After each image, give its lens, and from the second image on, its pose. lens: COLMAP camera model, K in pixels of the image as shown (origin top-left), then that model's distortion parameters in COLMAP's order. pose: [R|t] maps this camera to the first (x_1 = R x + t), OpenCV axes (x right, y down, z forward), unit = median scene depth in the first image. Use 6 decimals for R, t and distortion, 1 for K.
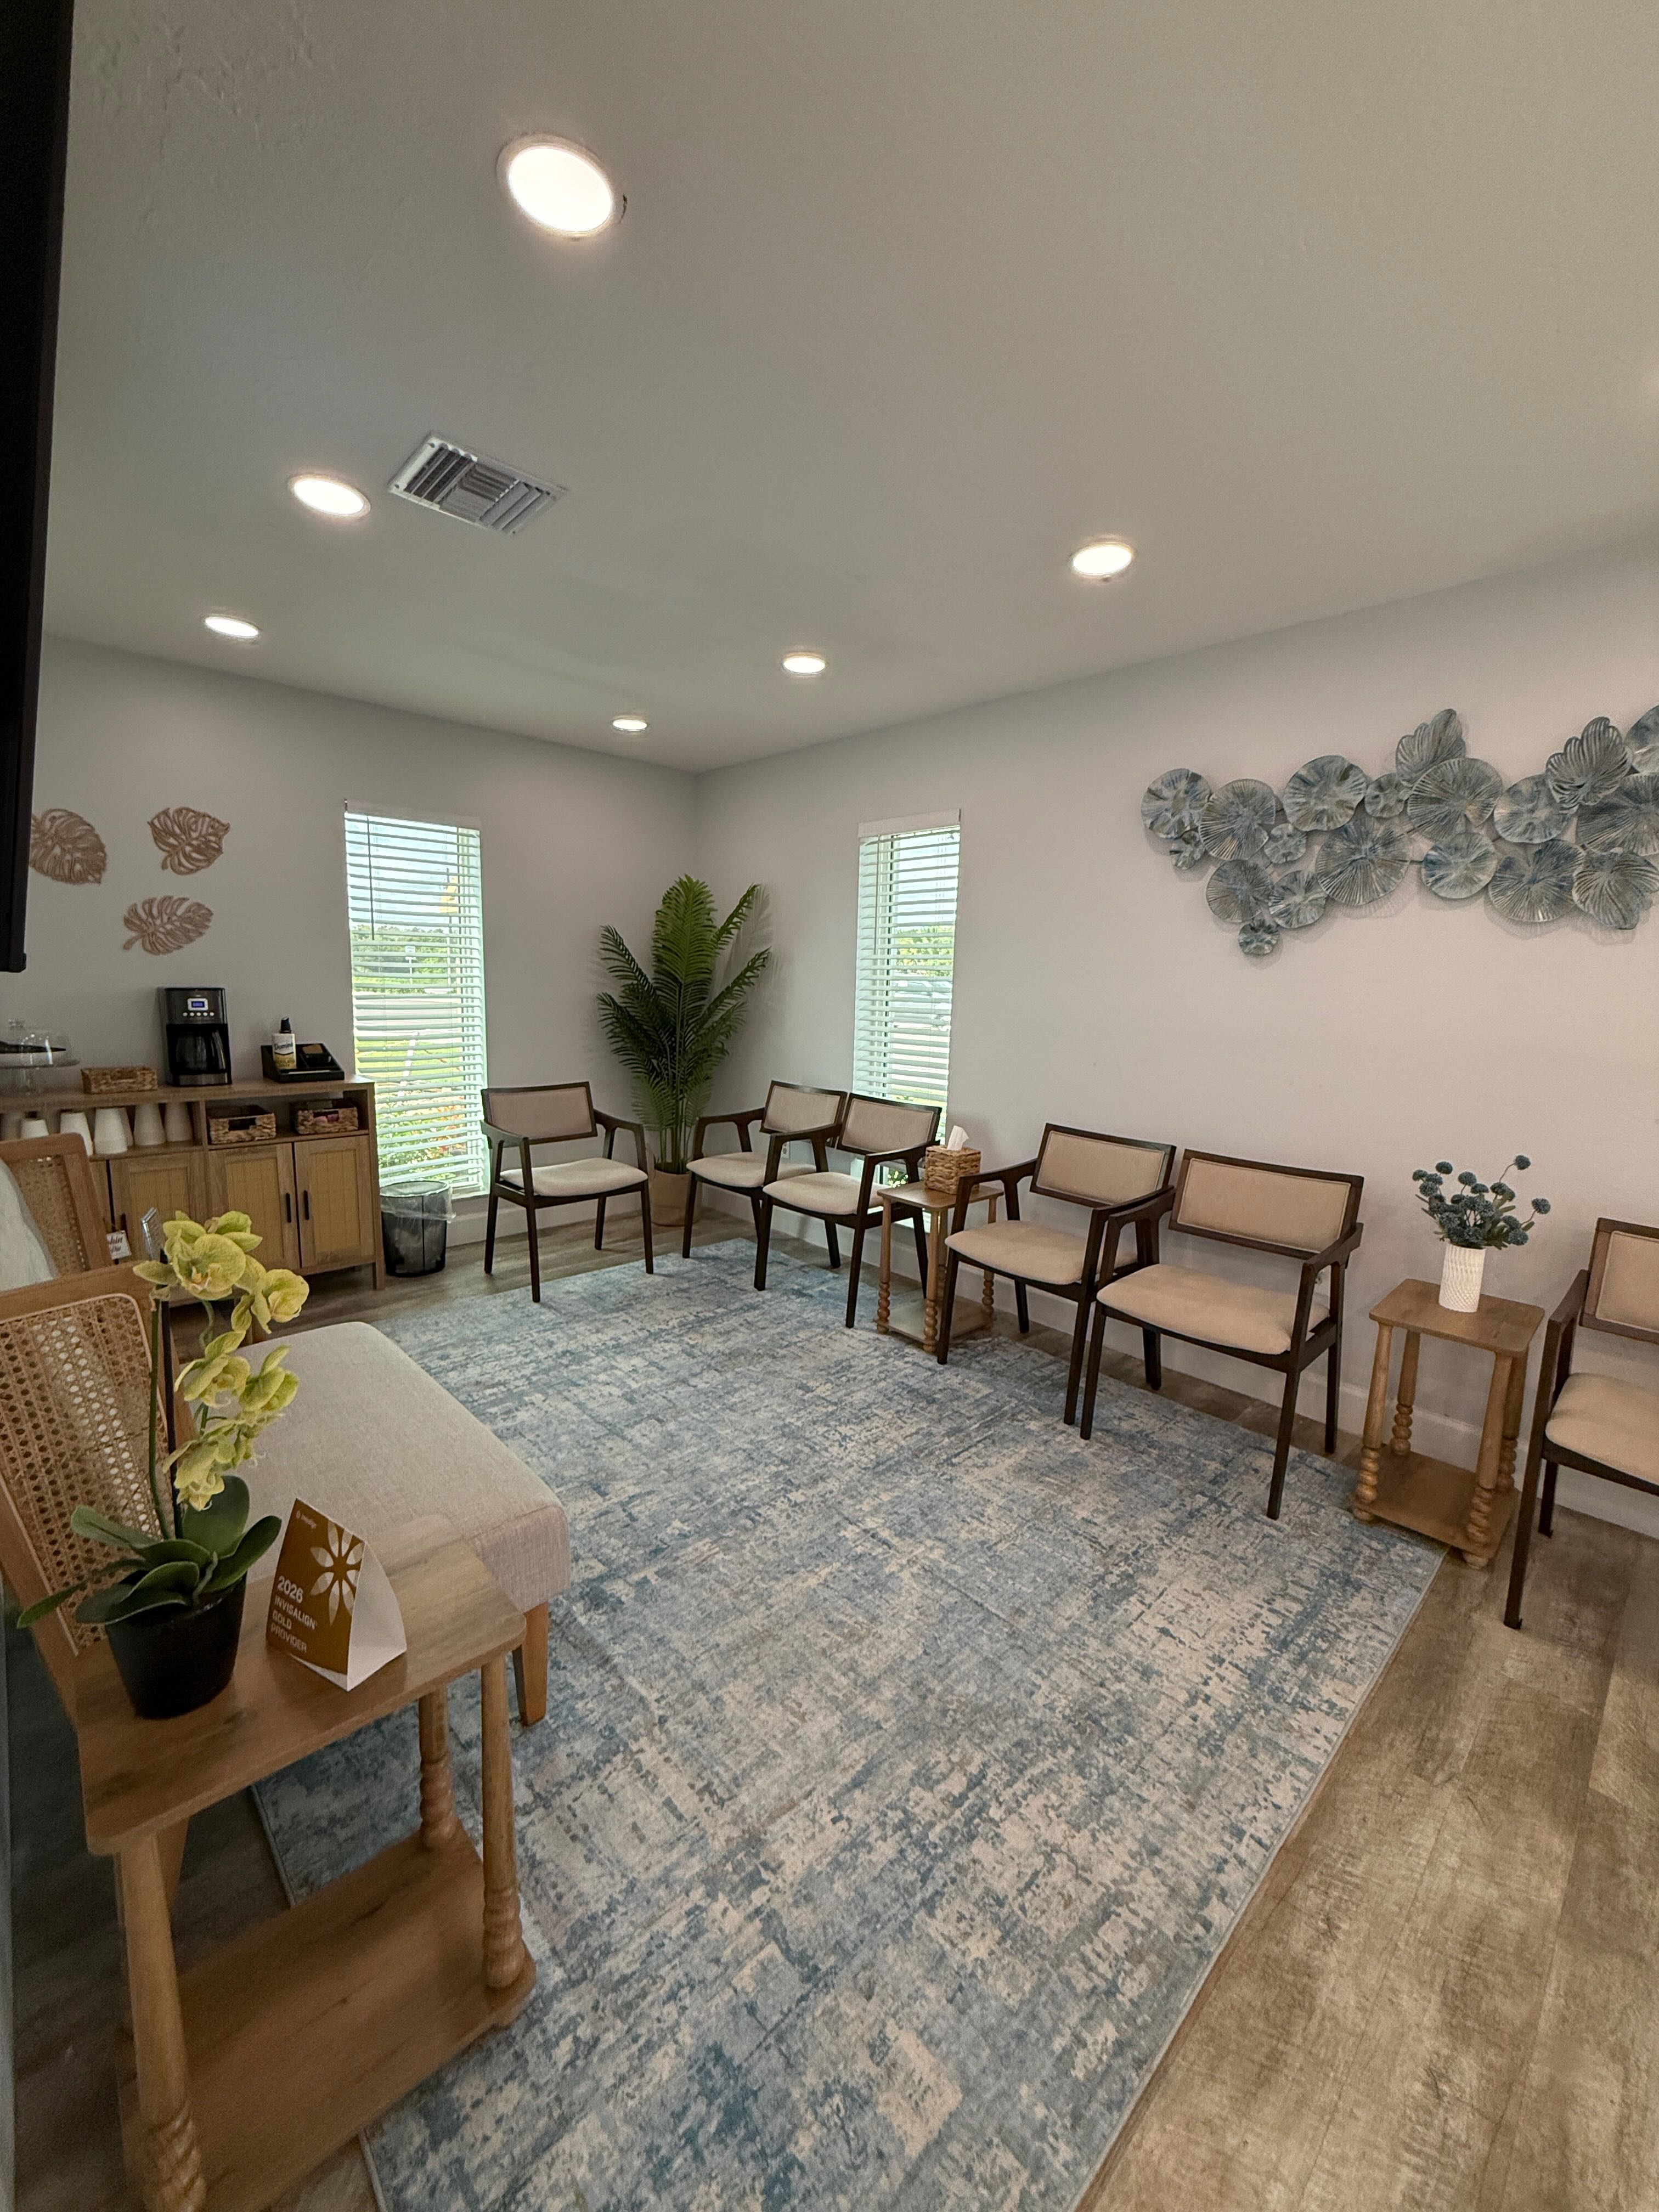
lens RADIAL K [[882.4, 0, 823.4], [0, 882.4, 1088.9], [0, 0, 1]] dist [-0.008338, 0.000772]
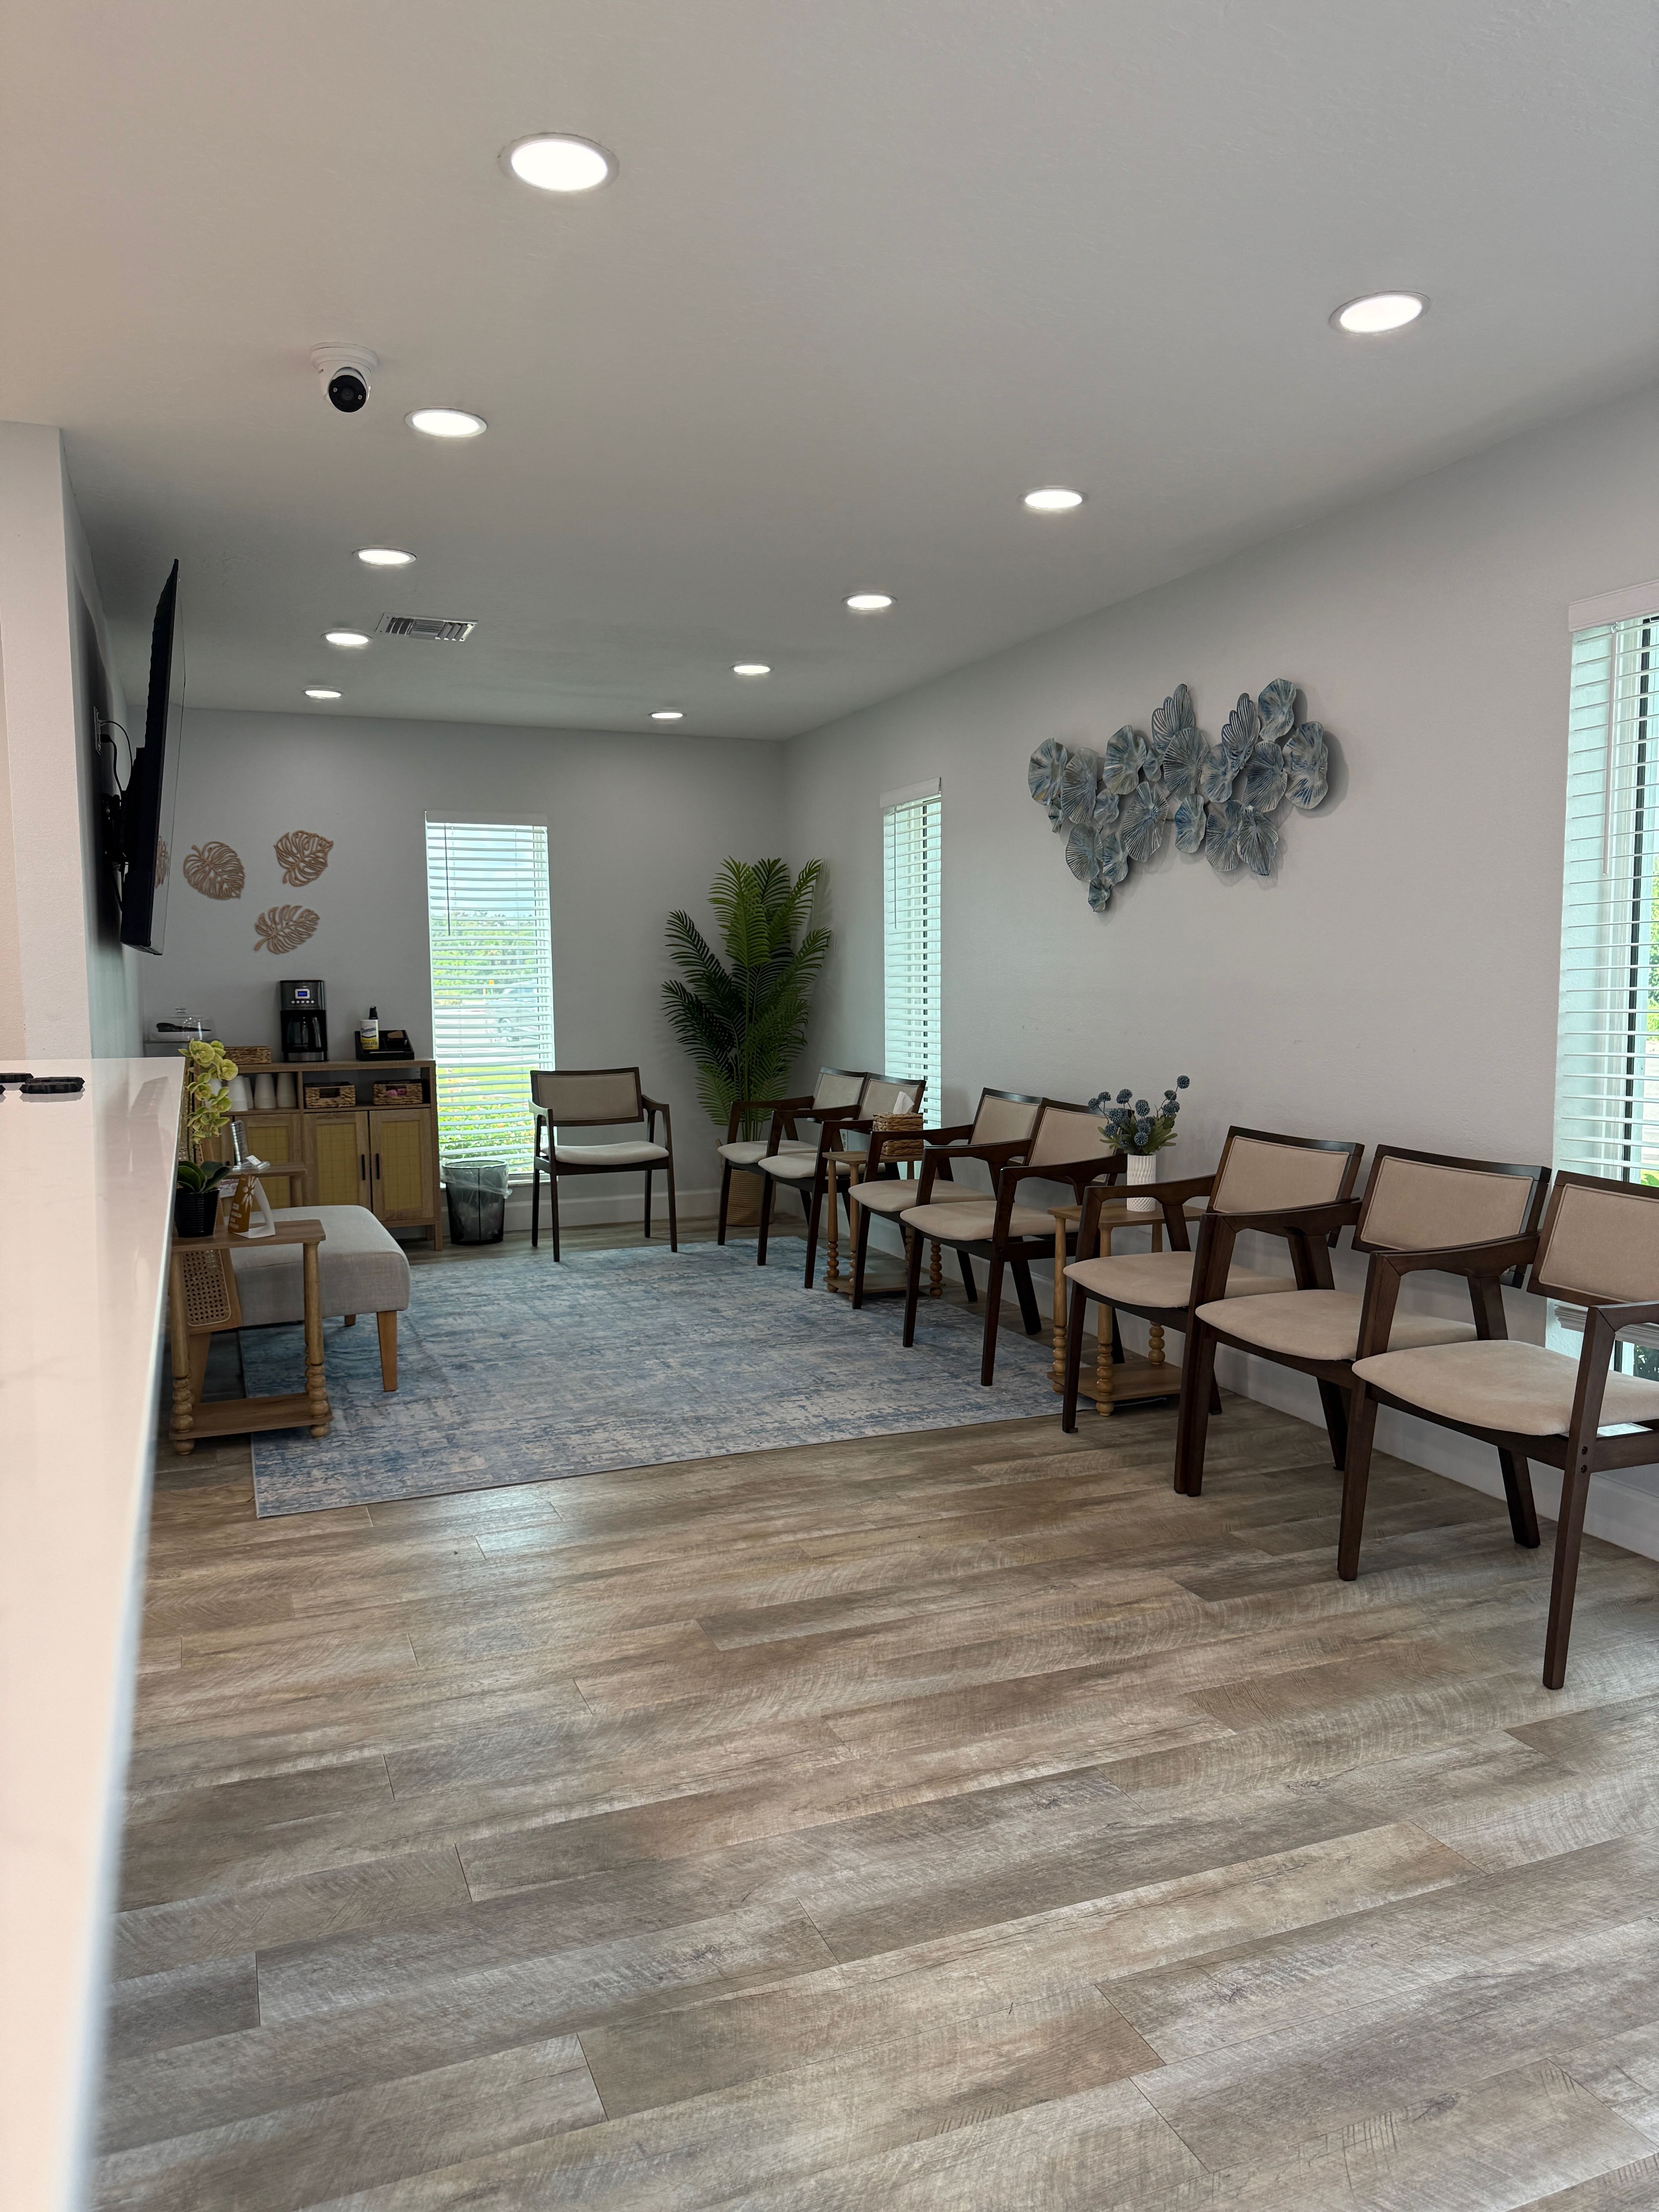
lens RADIAL K [[1551.3, 0, 829.9], [0, 1551.3, 1116.6], [0, 0, 1]] dist [0.012306, -0.011355]
pose [[0.930748, -0.000508, -0.365662, 0.749362], [-0.015262, 0.999074, -0.040235, 0.148989], [0.365344, 0.043030, 0.929878, -0.718225]]
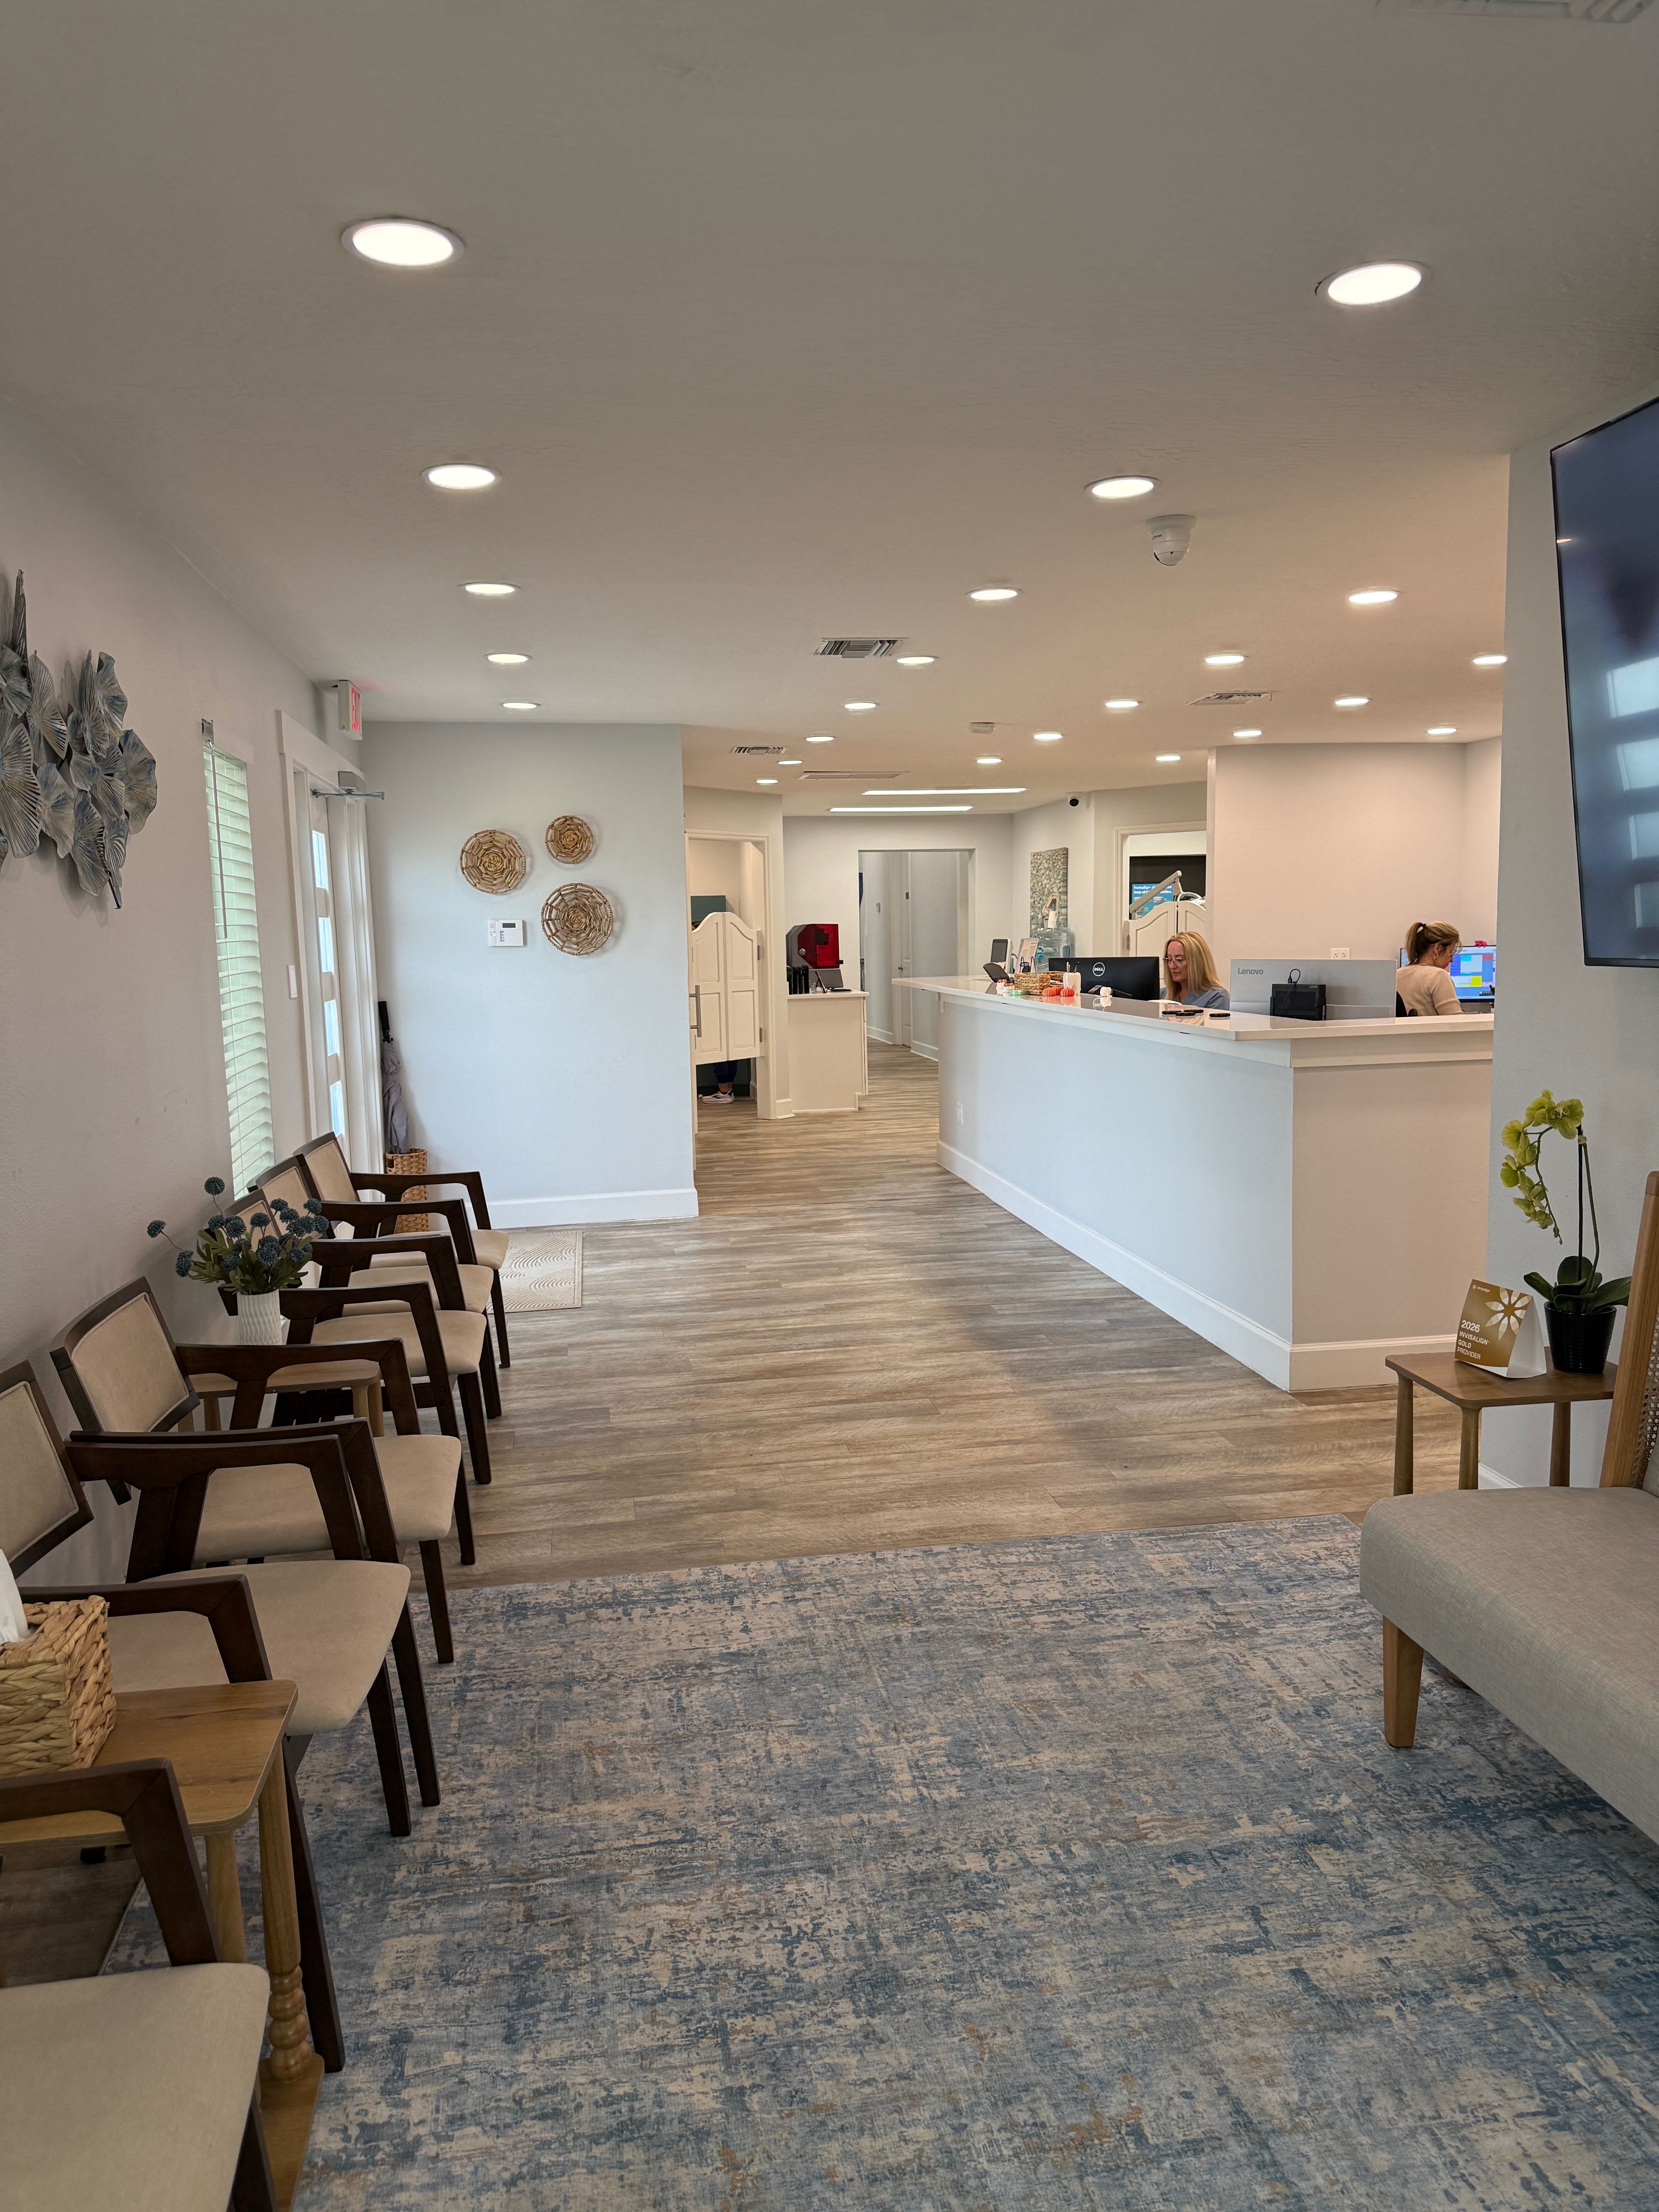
lens RADIAL K [[1551.3, 0, 832.5], [0, 1551.3, 1108.9], [0, 0, 1]] dist [0.012306, -0.011355]
pose [[-0.828763, -0.071485, 0.555014, -0.349742], [0.076377, 0.968077, 0.238734, -0.201433], [-0.554362, 0.240244, -0.796847, 1.245515]]
